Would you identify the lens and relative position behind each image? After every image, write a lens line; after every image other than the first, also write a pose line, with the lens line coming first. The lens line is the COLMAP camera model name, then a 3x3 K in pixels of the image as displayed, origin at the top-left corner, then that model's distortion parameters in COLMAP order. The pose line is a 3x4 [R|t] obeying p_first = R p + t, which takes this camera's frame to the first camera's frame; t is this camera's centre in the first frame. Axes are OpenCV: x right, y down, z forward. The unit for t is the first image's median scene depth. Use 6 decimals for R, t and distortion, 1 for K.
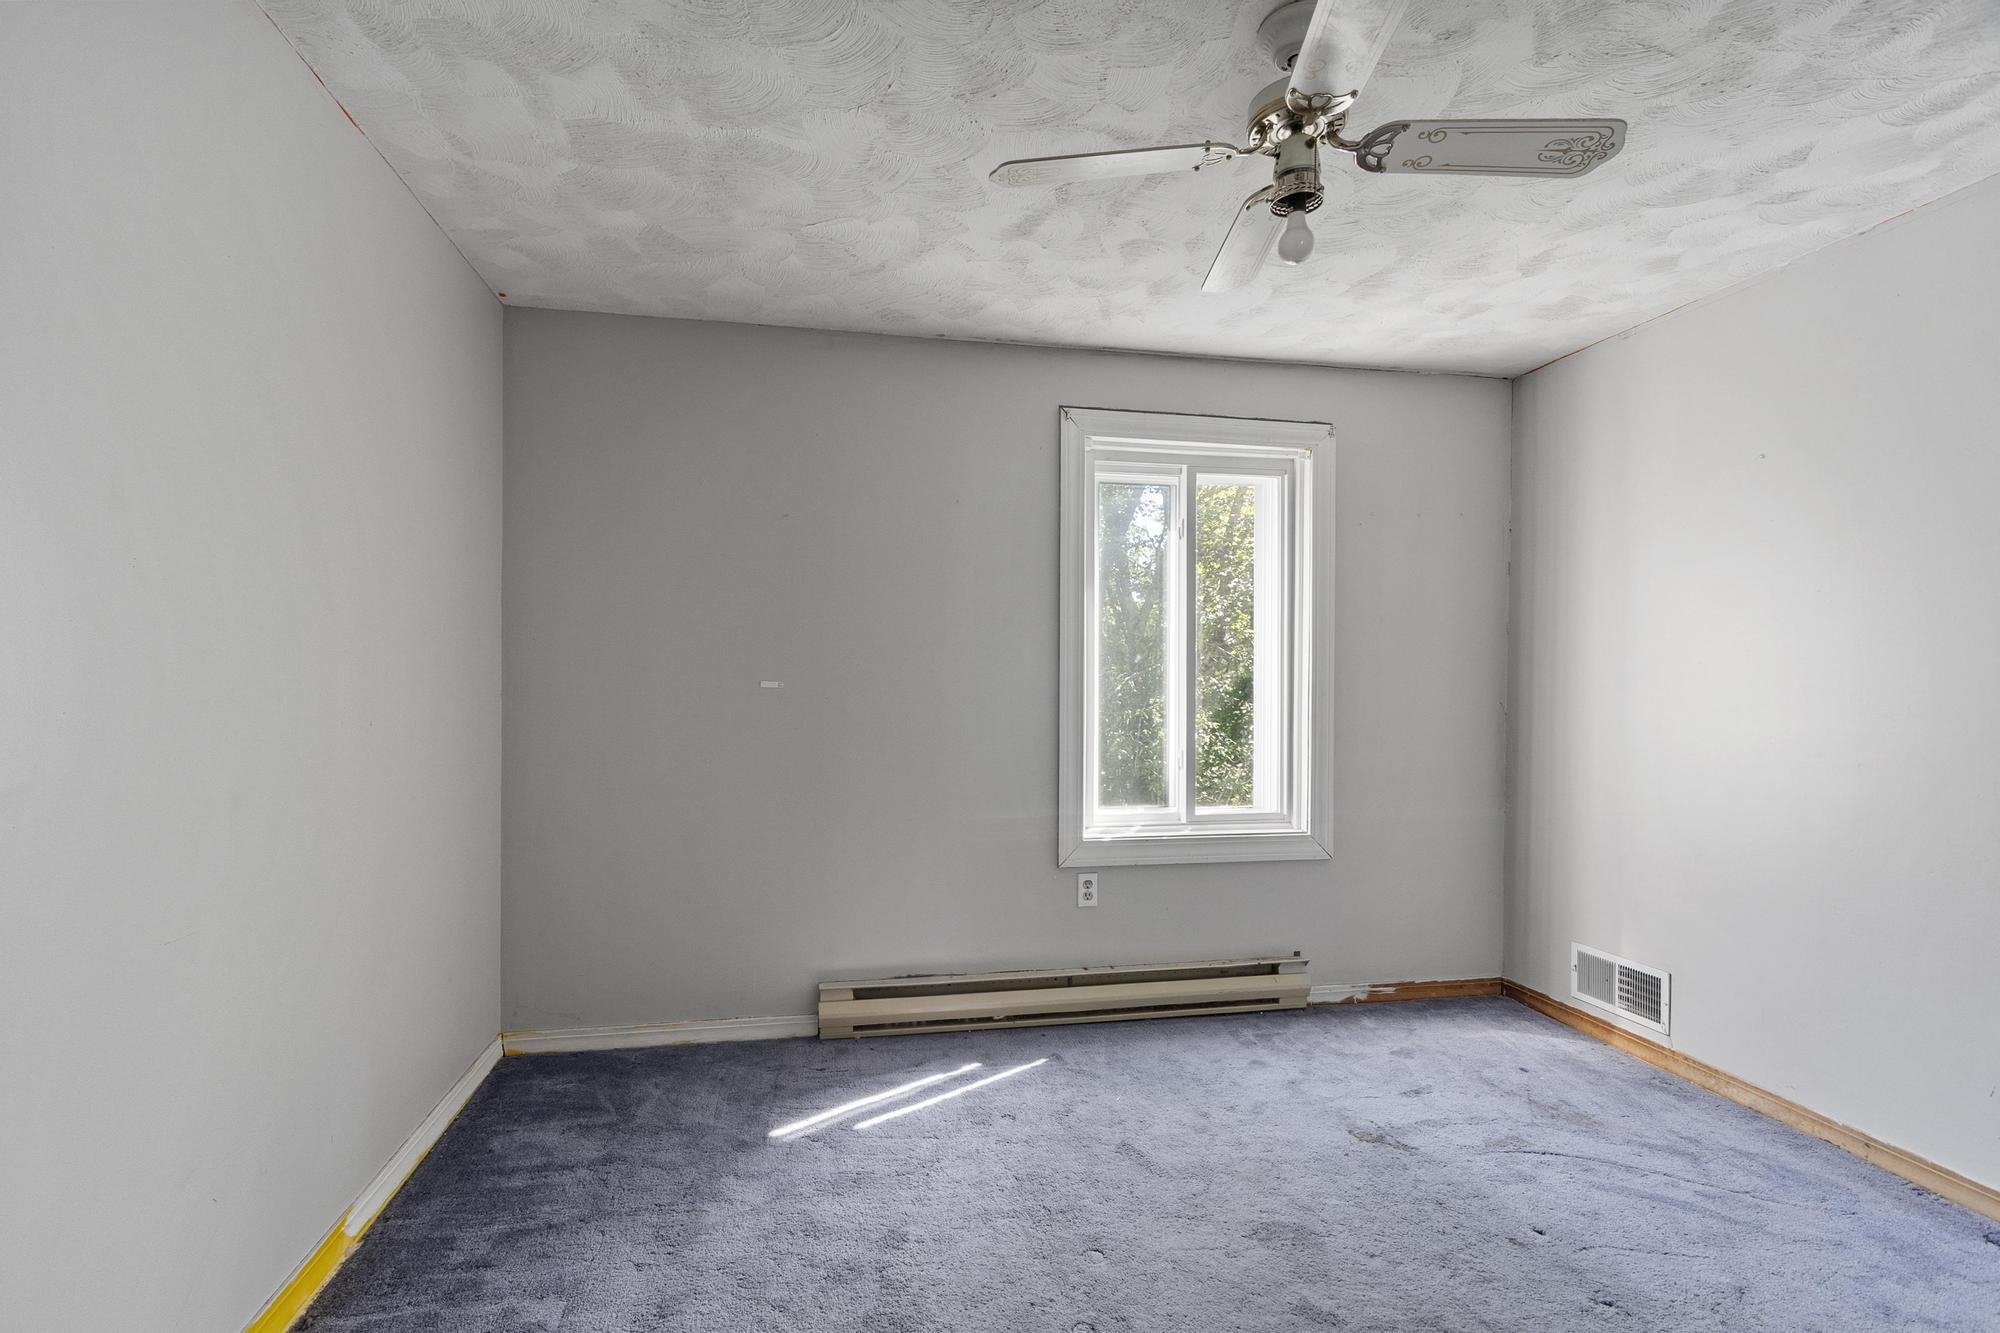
lens RADIAL K [[863.8, 0, 961.2], [0, 863.8, 689.5], [0, 0, 1]] dist [-0.001241, -0.000579]
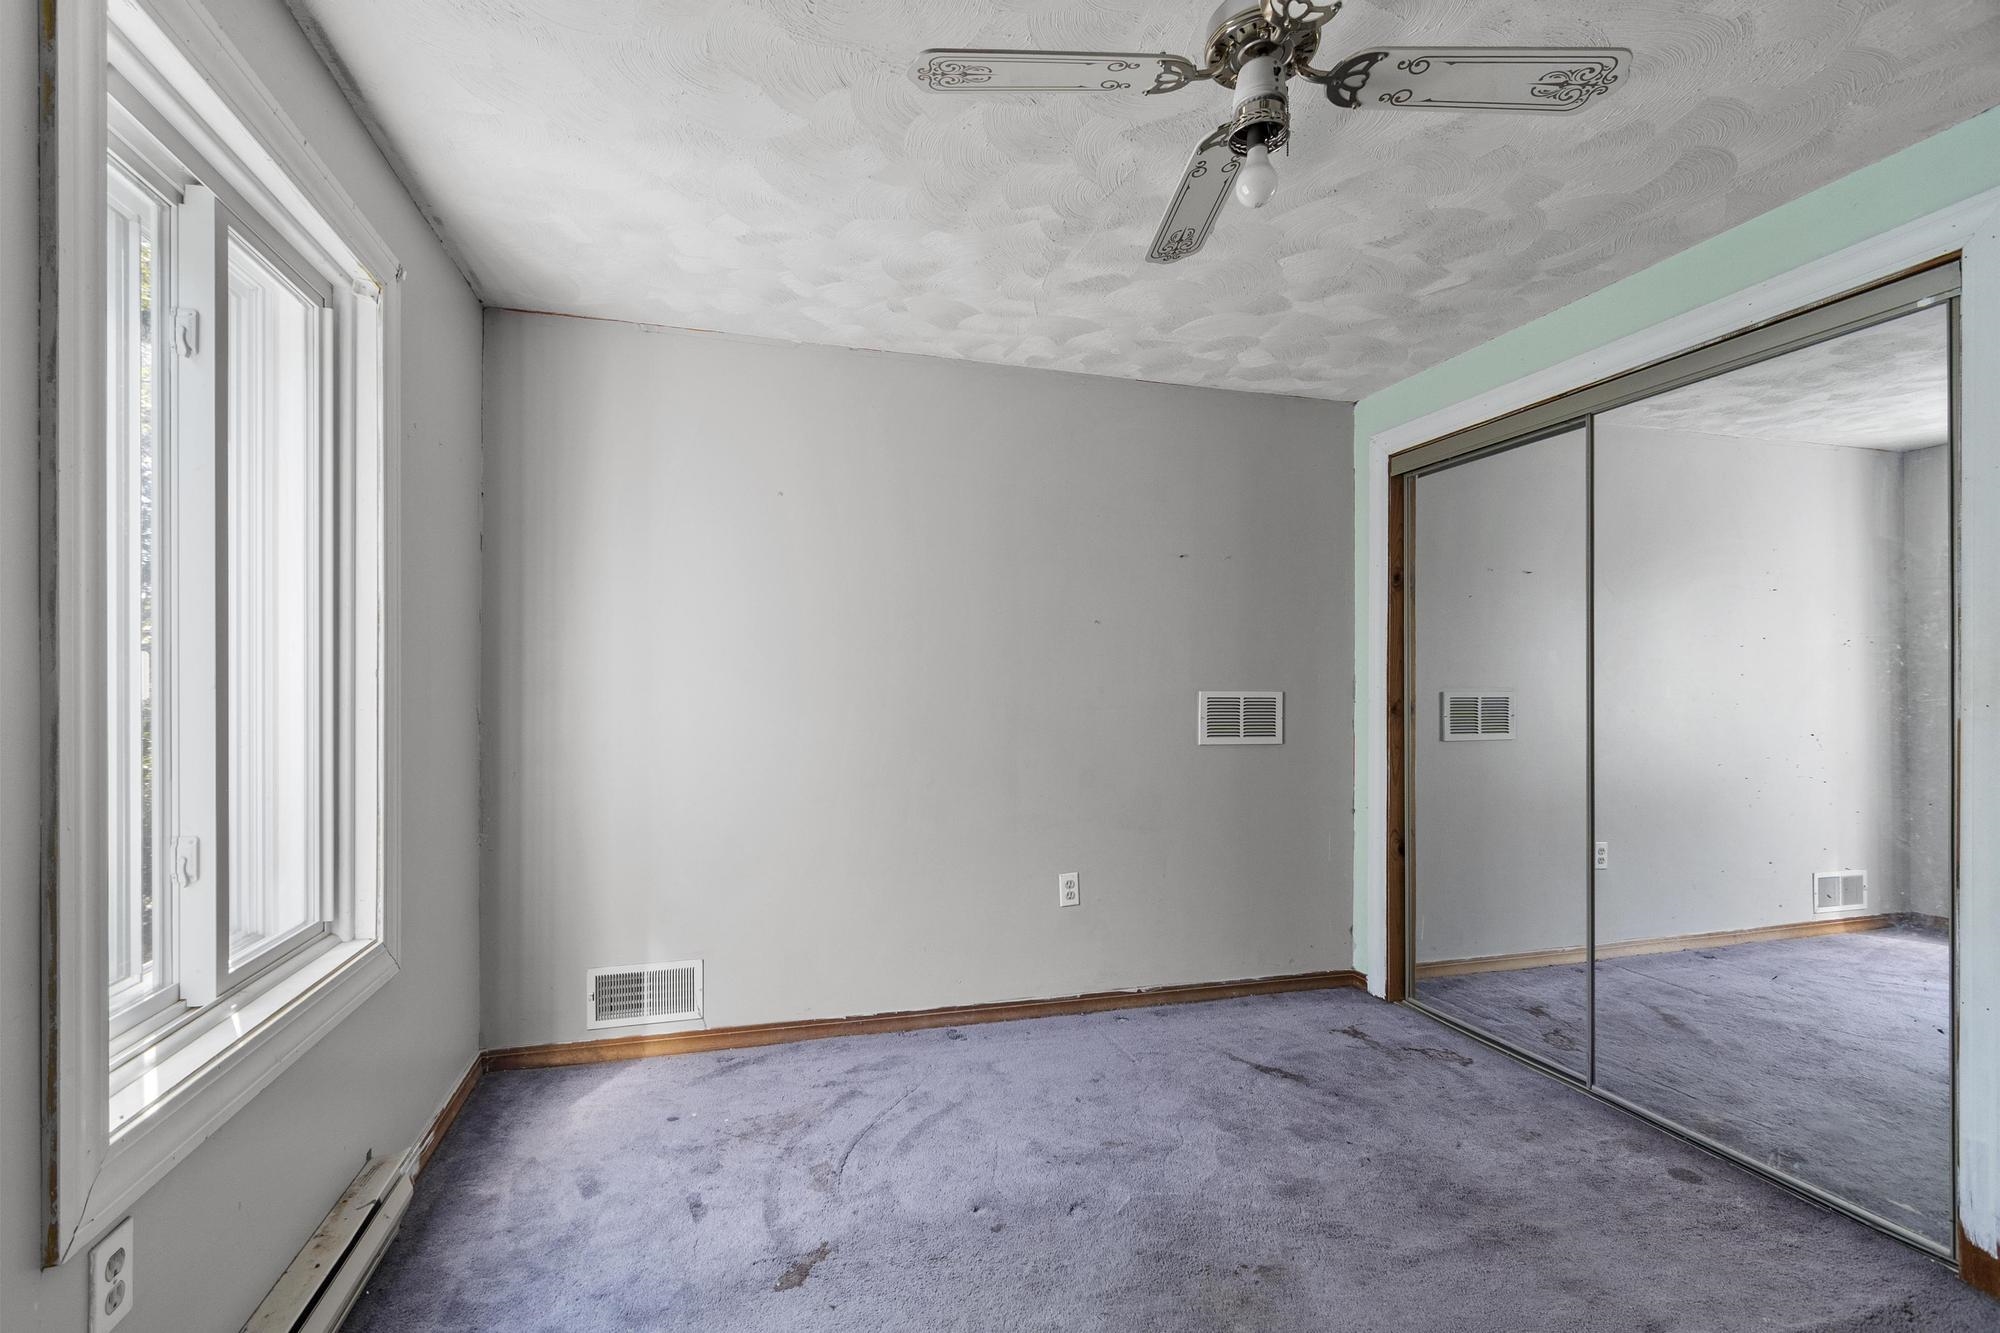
lens RADIAL K [[863.8, 0, 961.2], [0, 863.8, 689.5], [0, 0, 1]] dist [-0.001241, -0.000579]
pose [[-0.091543, -0.009335, 0.995757, -0.243663], [0.005020, 0.999939, 0.009836, -0.009304], [-0.995788, 0.005899, -0.091490, 0.737399]]
